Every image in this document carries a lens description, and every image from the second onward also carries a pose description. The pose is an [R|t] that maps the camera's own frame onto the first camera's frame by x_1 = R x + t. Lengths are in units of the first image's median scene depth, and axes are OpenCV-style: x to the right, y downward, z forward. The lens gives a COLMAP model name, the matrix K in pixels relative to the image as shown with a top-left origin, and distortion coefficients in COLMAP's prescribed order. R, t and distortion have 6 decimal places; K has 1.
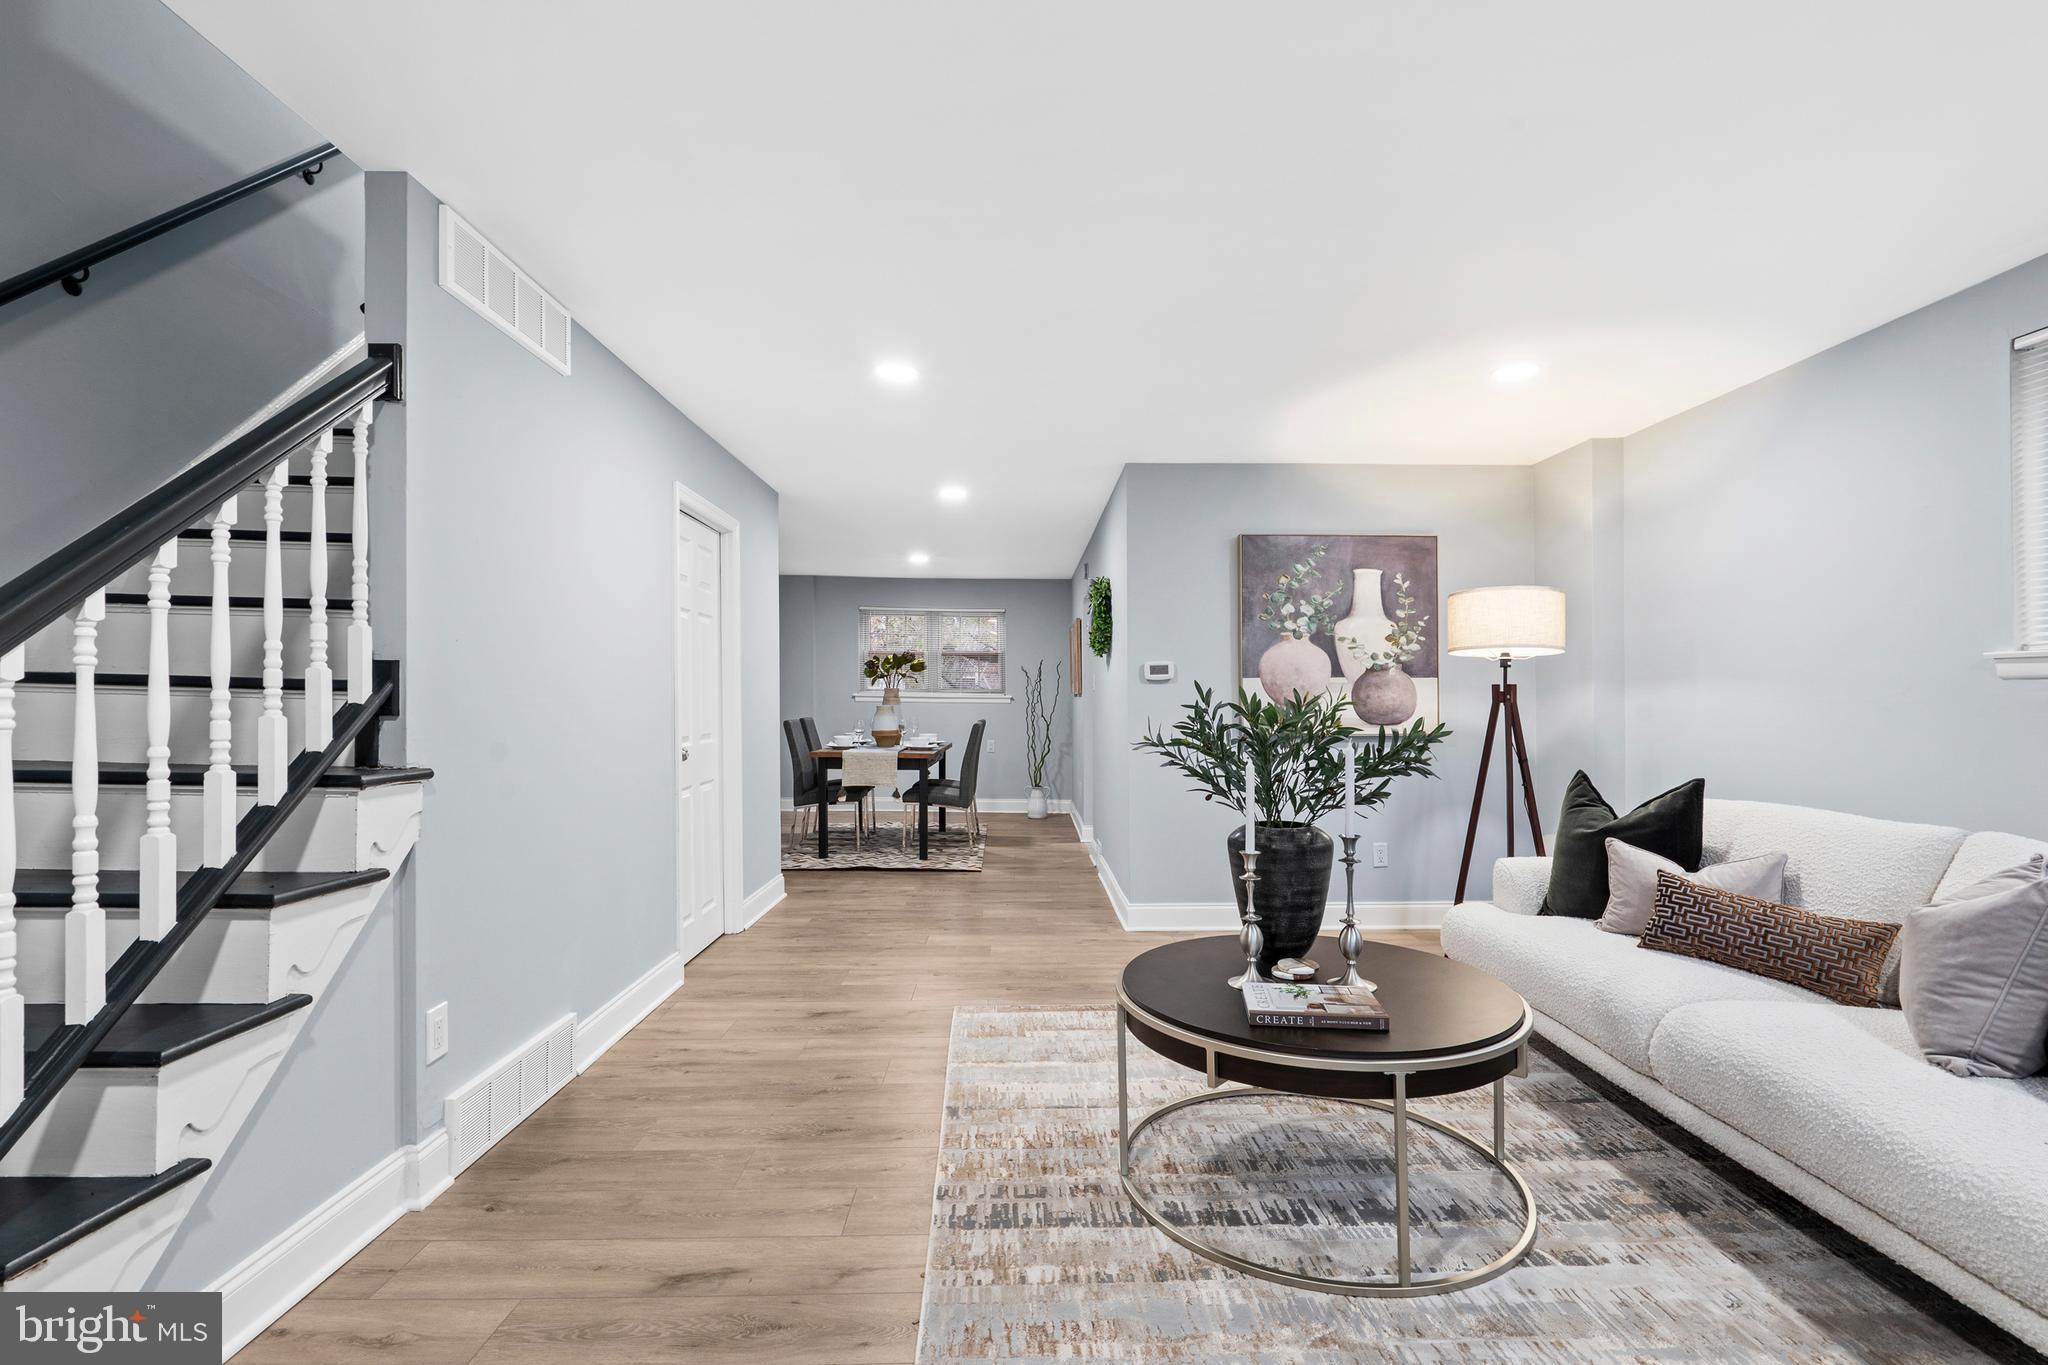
lens RADIAL K [[976.2, 0, 1008.2], [0, 976.2, 691.2], [0, 0, 1]] dist [0.000882, 0.000306]
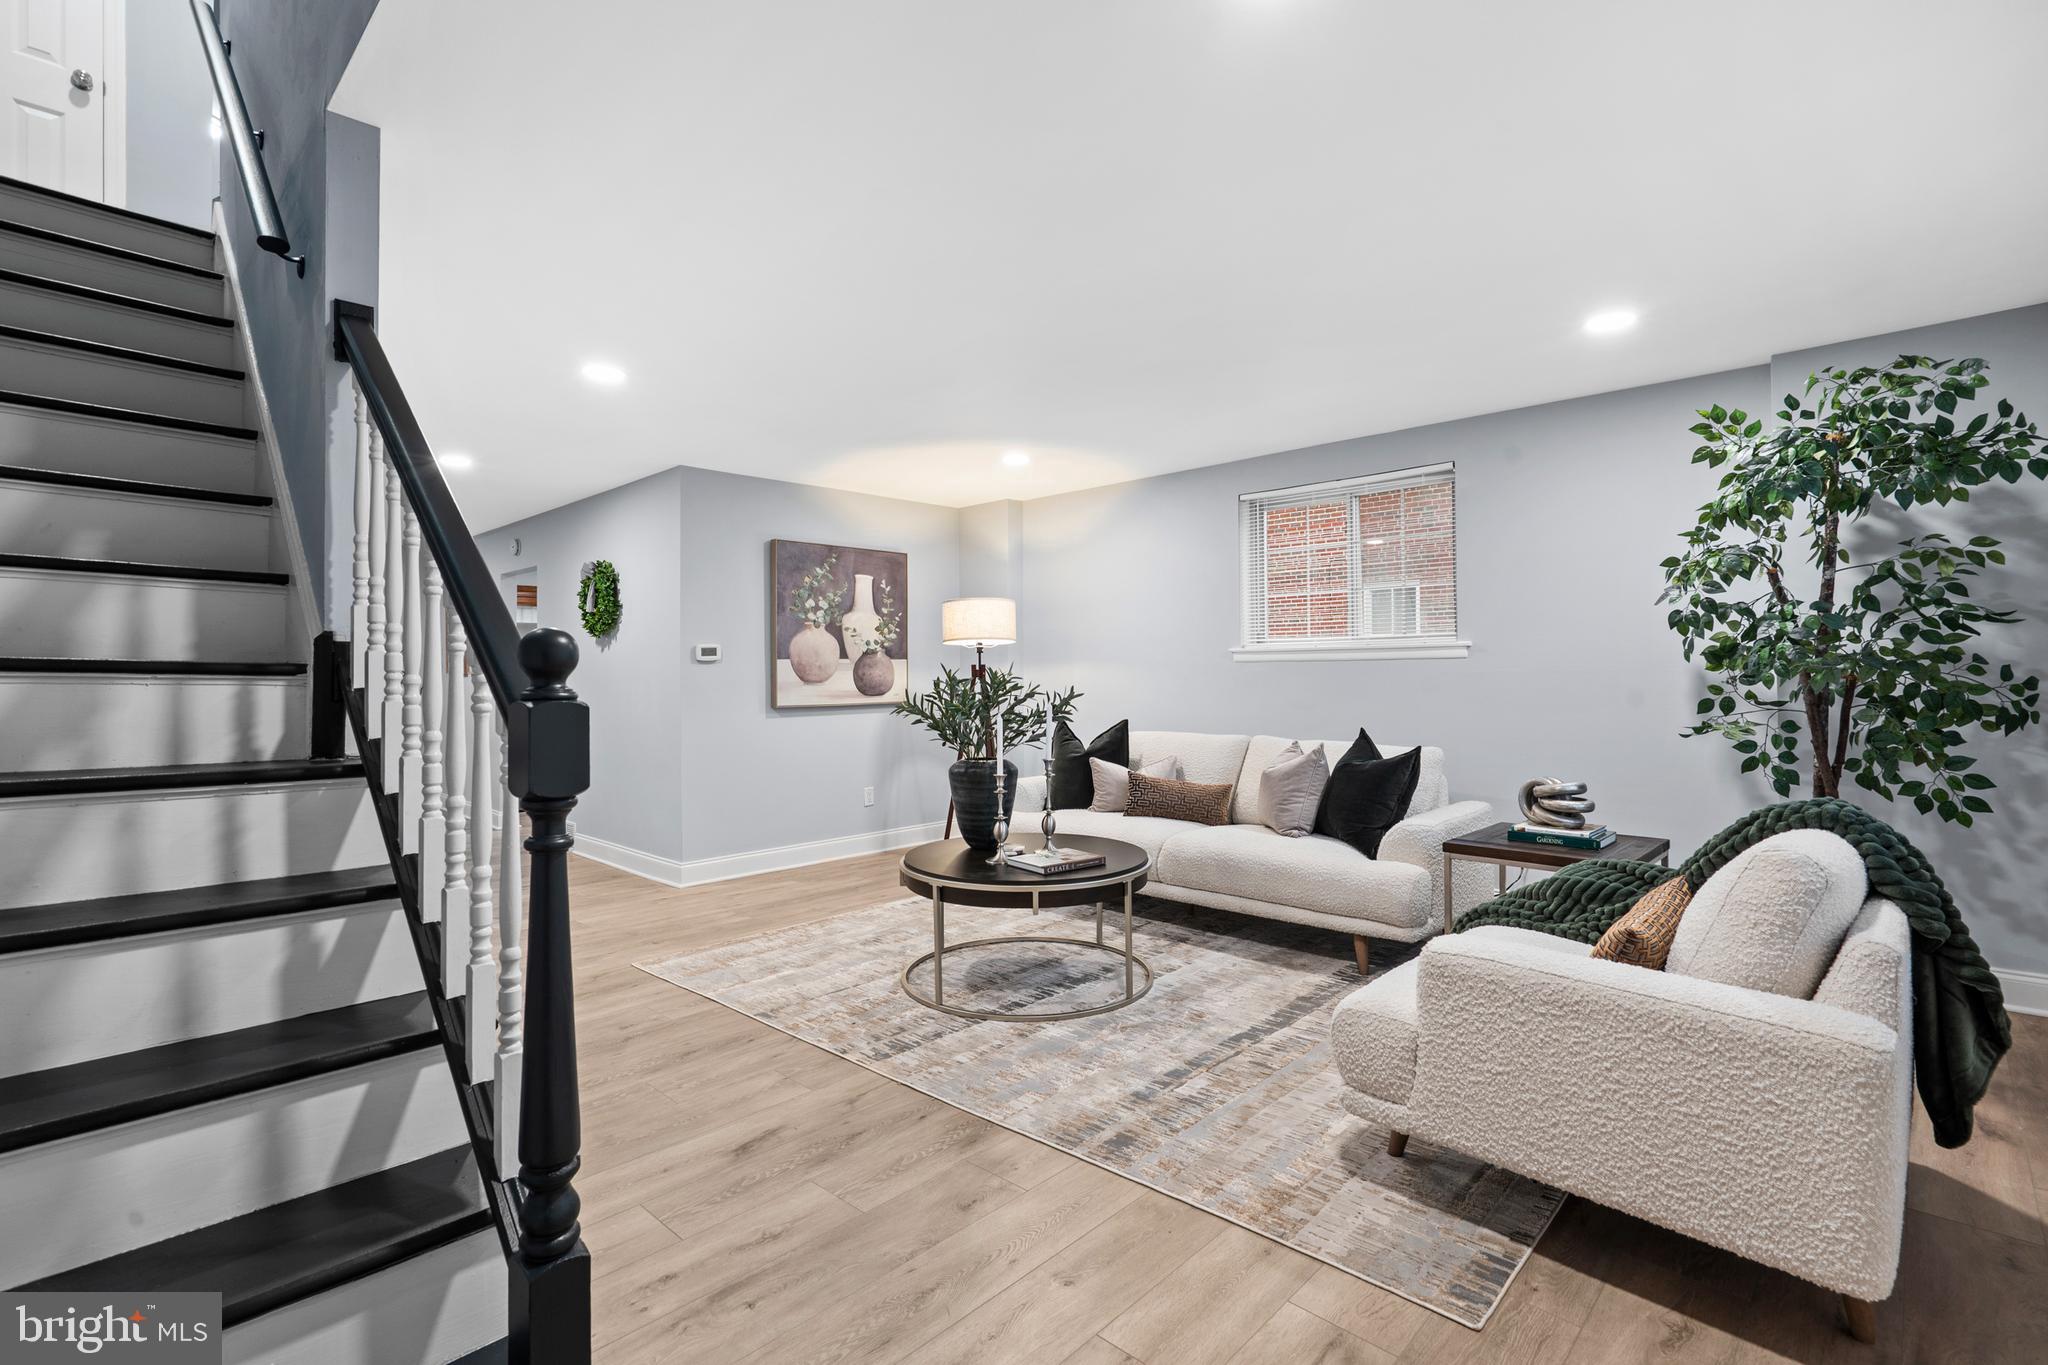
lens RADIAL K [[968.8, 0, 1027.5], [0, 968.8, 674.8], [0, 0, 1]] dist [-0.003058, 0.000150]
pose [[0.699977, -0.009040, 0.714108, -0.643238], [0.004852, 0.999957, 0.007903, -0.004020], [-0.714149, -0.002067, 0.699991, -0.077752]]
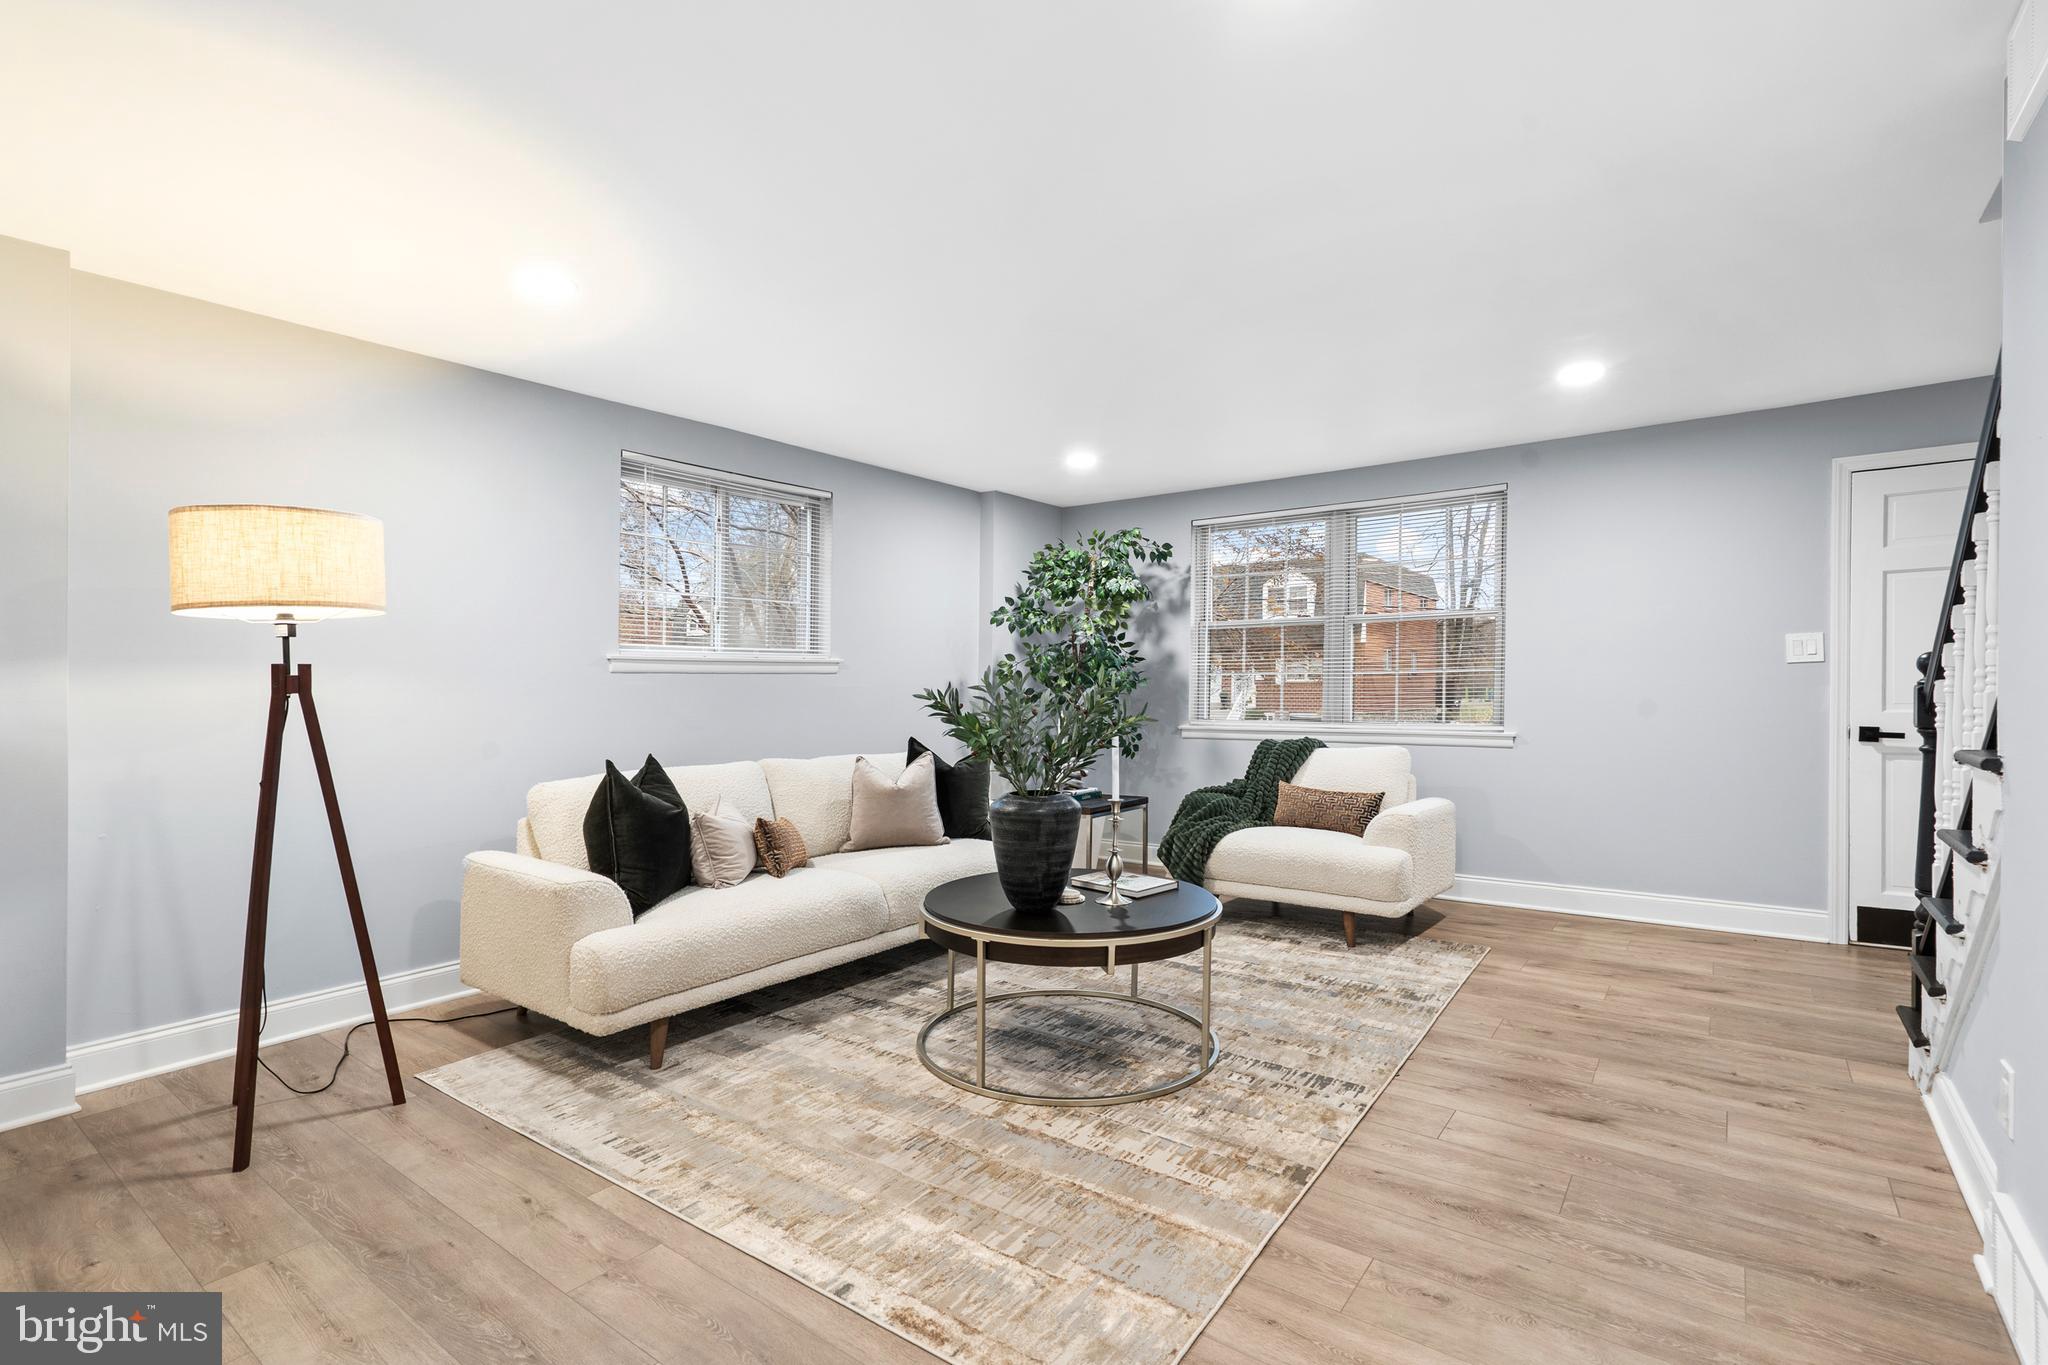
lens RADIAL K [[976.2, 0, 1008.2], [0, 976.2, 691.2], [0, 0, 1]] dist [0.000882, 0.000306]
pose [[-0.805516, 0.003172, 0.592565, -0.326075], [0.003729, 0.999993, -0.000285, 0.016555], [-0.592562, 0.001980, -0.805523, 1.694445]]
